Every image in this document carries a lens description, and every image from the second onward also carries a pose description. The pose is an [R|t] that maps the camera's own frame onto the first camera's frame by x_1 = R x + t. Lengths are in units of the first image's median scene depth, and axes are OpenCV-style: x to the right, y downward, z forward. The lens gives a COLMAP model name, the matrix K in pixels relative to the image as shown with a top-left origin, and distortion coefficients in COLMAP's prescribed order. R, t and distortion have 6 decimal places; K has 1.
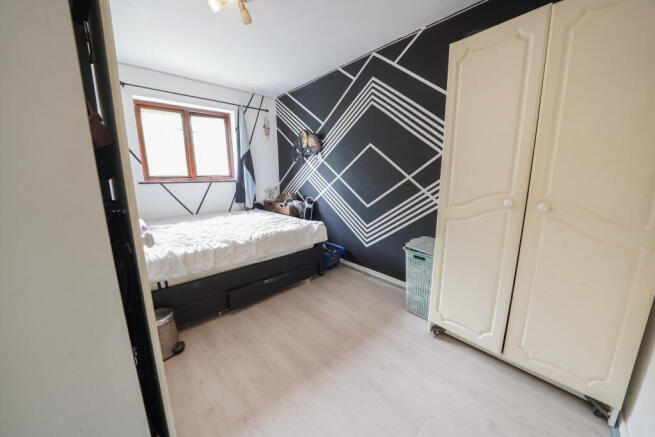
lens RADIAL K [[227.9, 0, 328.3], [0, 227.9, 217.7], [0, 0, 1]] dist [-0.031078, 0.004574]
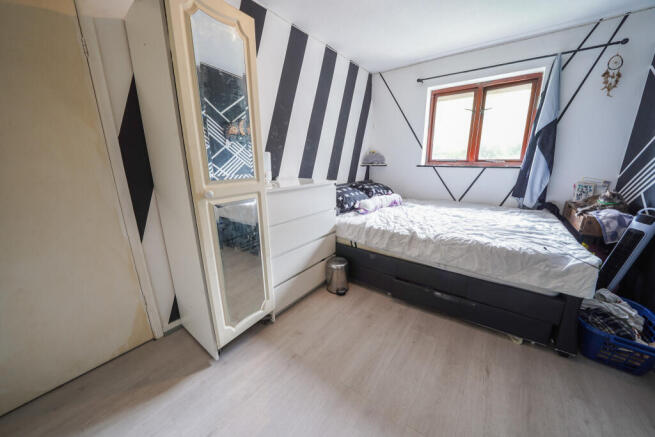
lens RADIAL K [[227.9, 0, 328.3], [0, 227.9, 217.7], [0, 0, 1]] dist [-0.031078, 0.004574]
pose [[0.171847, 0.243306, -0.954605, 0.267012], [-0.174294, 0.961243, 0.213621, -0.061580], [0.969582, 0.129672, 0.207593, 0.314561]]
